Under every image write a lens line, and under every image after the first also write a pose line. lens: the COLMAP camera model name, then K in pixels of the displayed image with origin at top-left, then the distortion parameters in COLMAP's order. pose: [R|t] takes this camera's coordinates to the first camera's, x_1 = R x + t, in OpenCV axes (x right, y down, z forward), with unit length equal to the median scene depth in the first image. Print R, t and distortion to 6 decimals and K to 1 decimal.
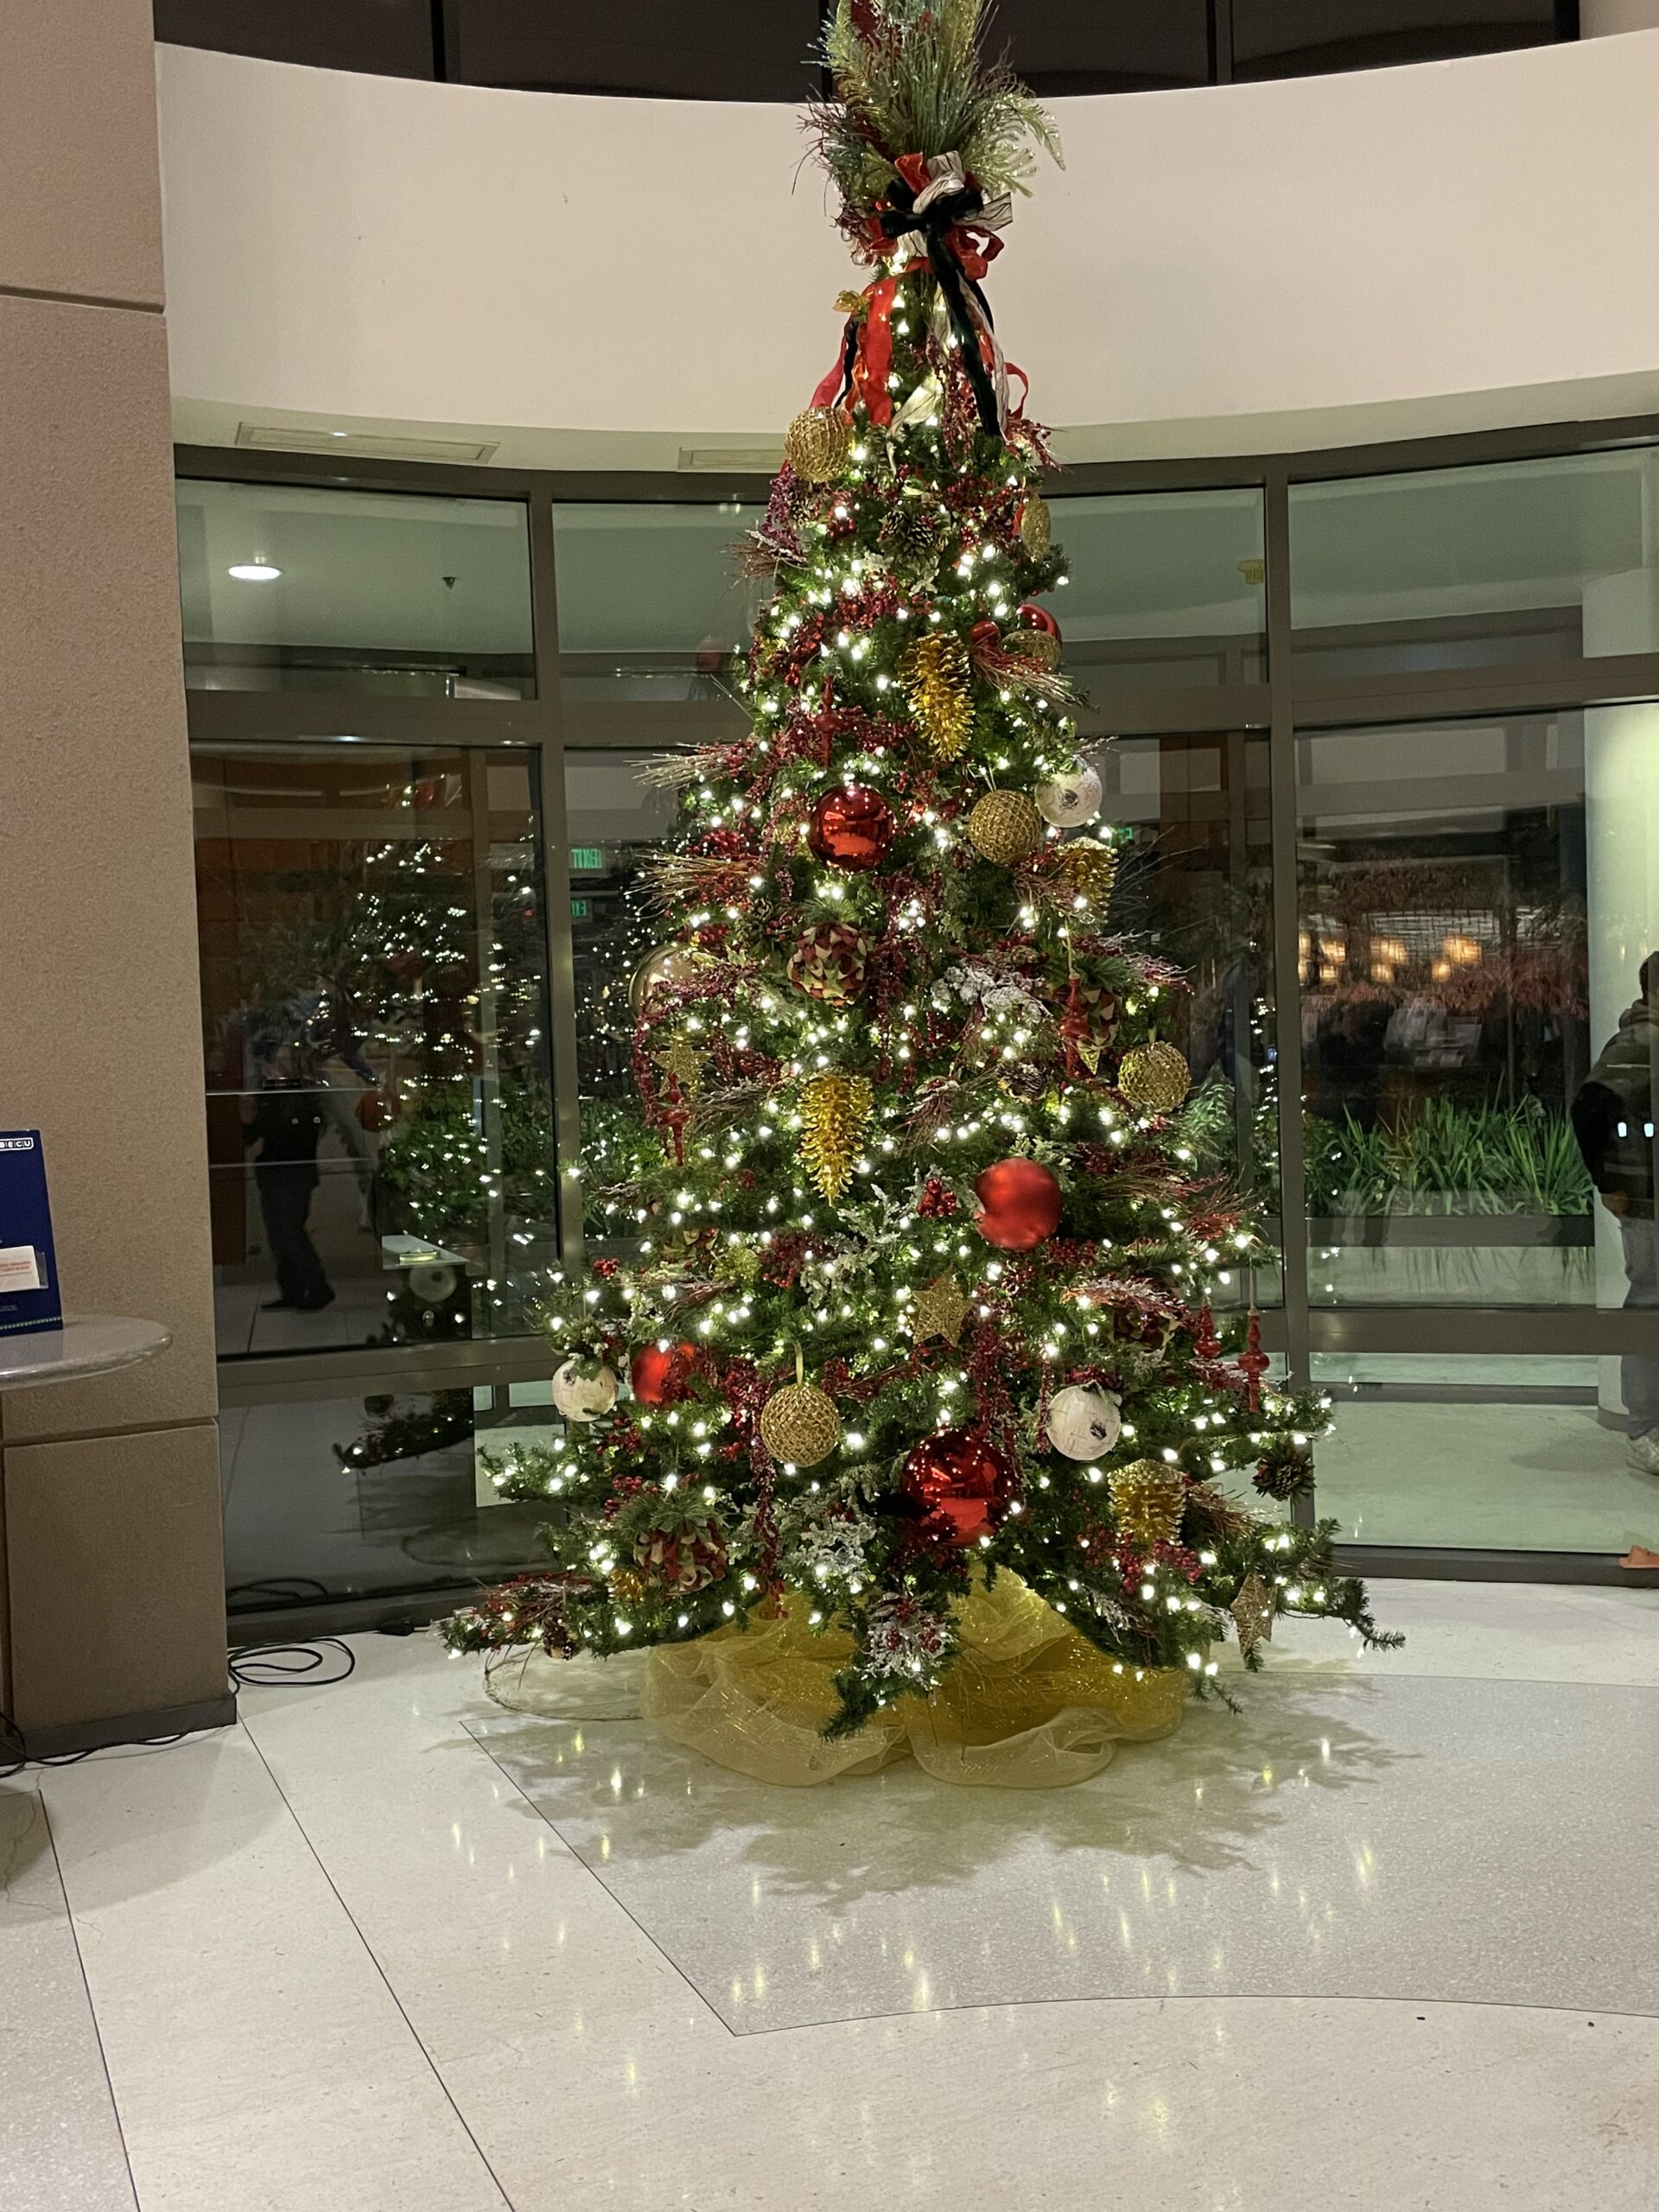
lens RADIAL K [[2002.0, 0, 832.6], [0, 2002.0, 1103.9], [0, 0, 1]] dist [0.001220, 0.000068]
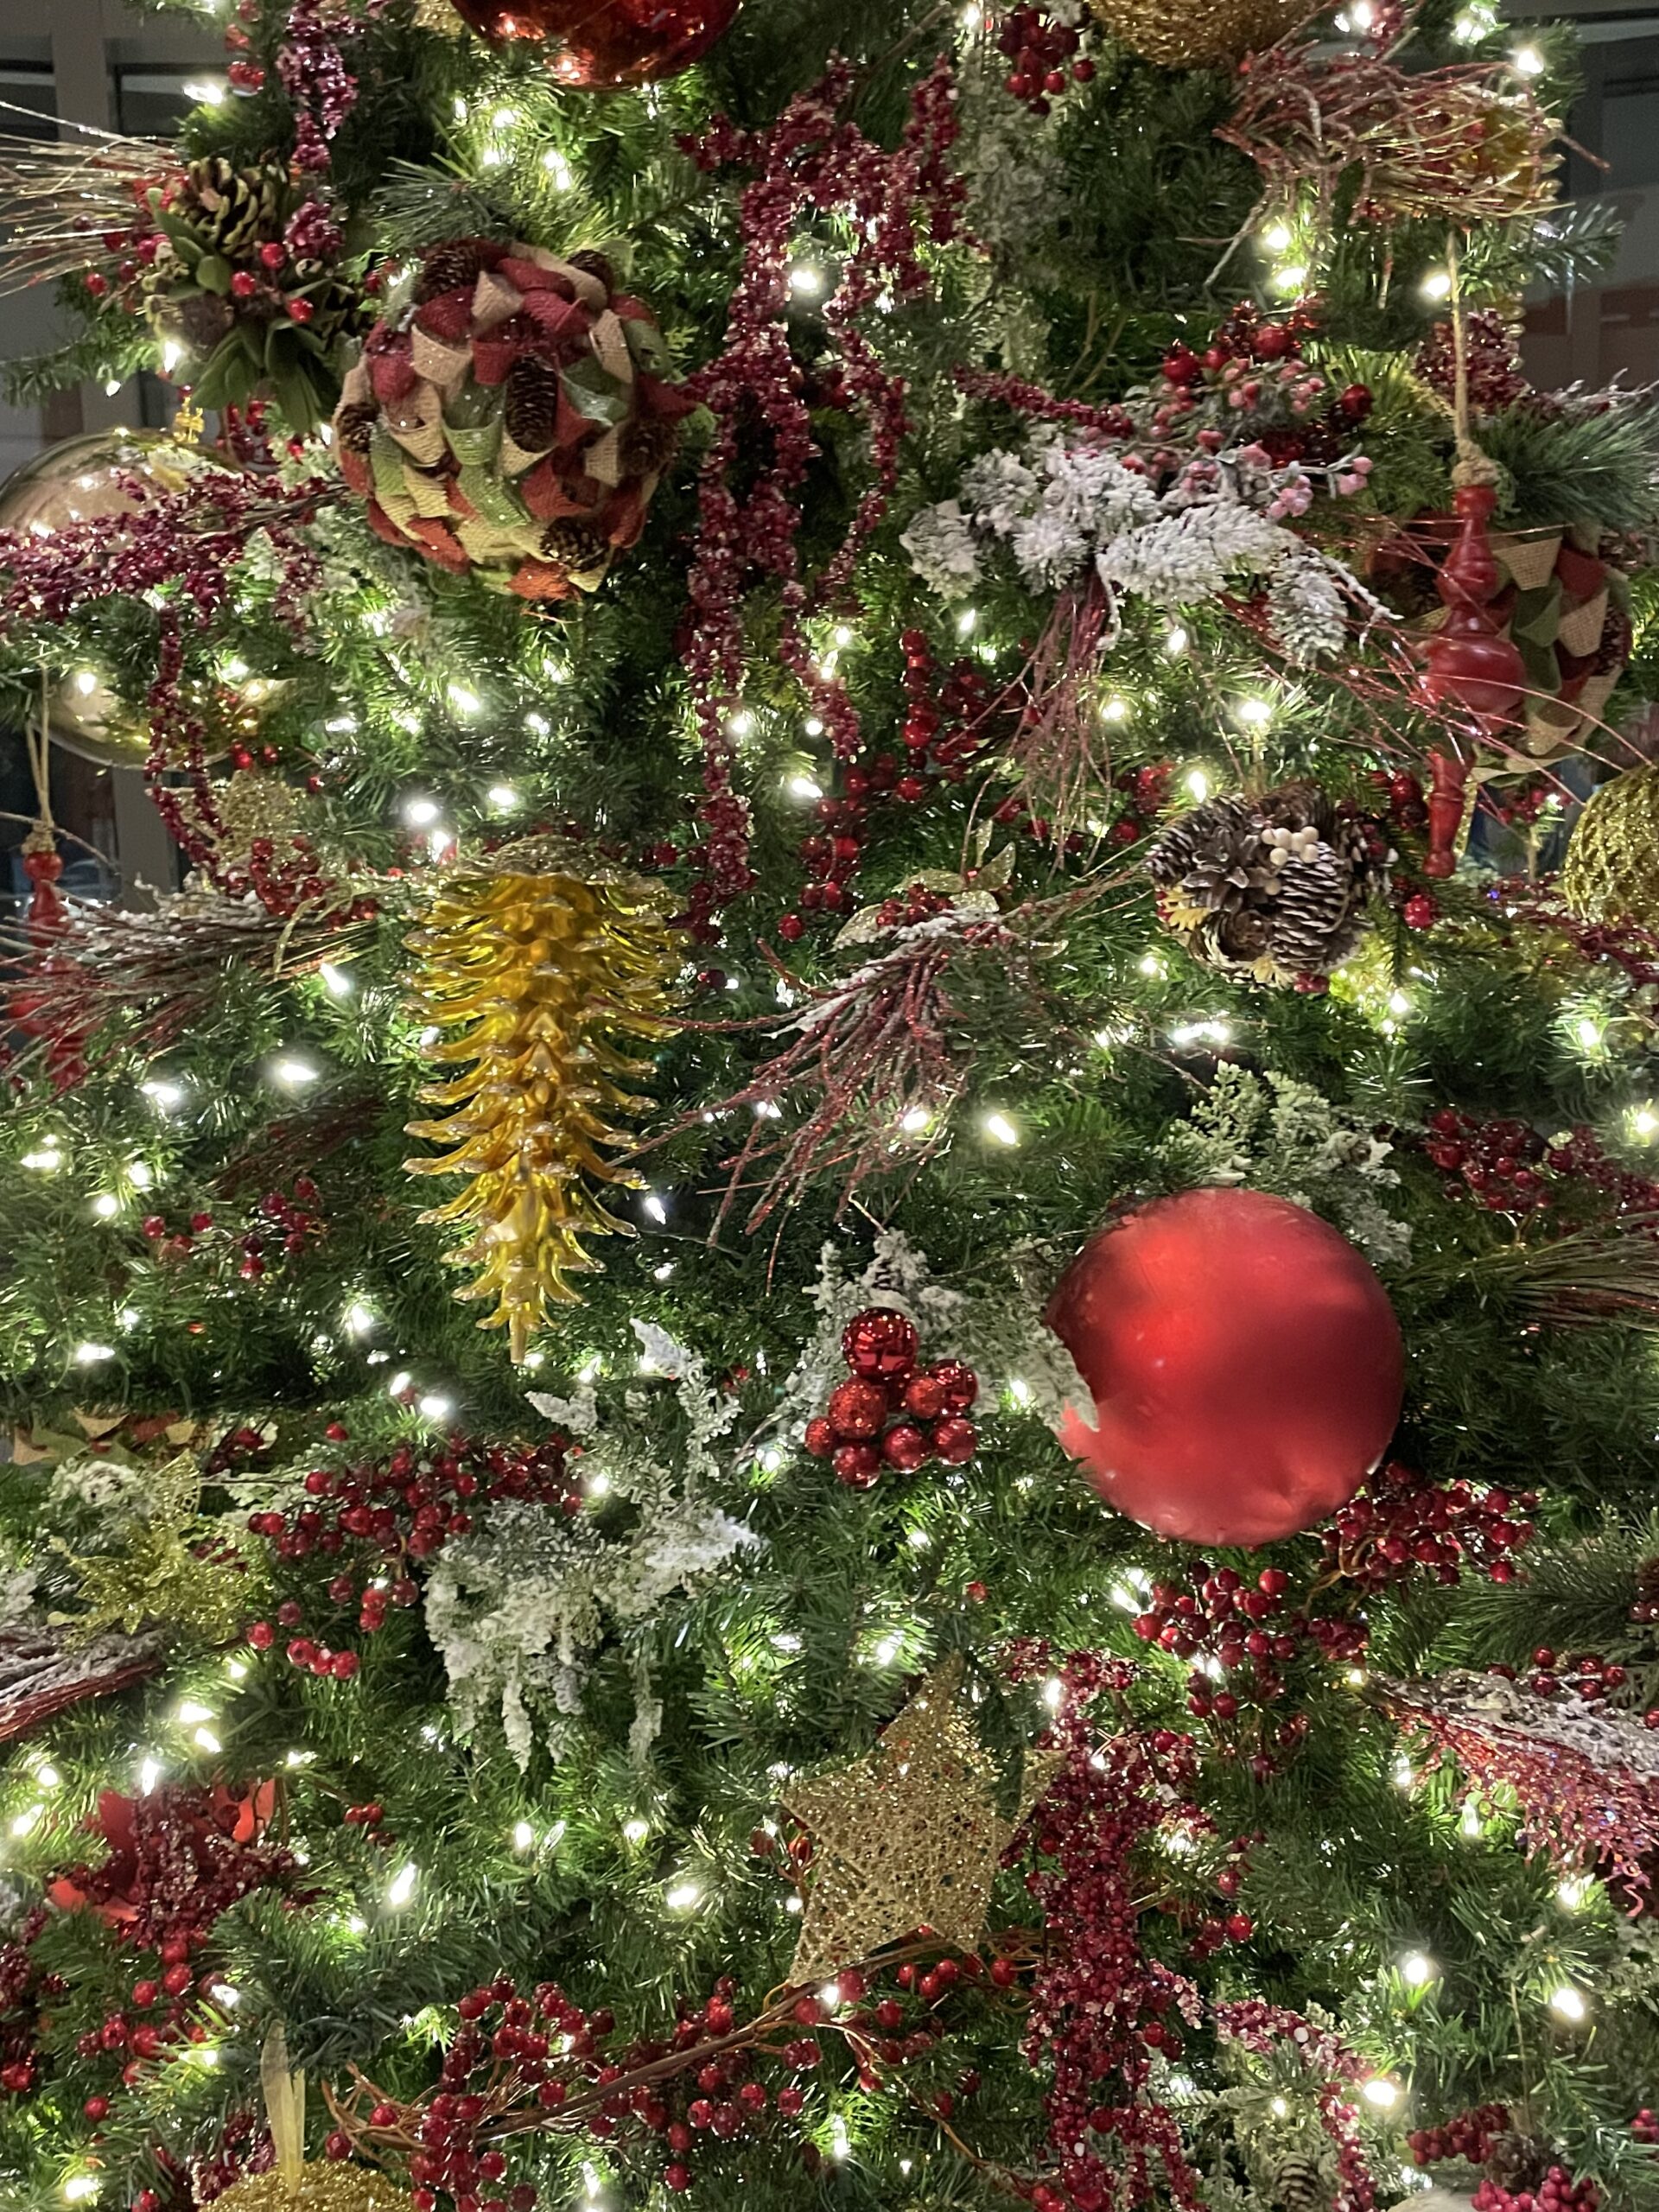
lens RADIAL K [[2113.3, 0, 821.7], [0, 2113.3, 1107.1], [0, 0, 1]] dist [0.051769, 0.000000]
pose [[0.997838, 0.010134, -0.064938, 0.057770], [-0.002729, 0.993577, 0.113124, -0.014787], [0.065668, -0.112702, 0.991457, 0.727254]]
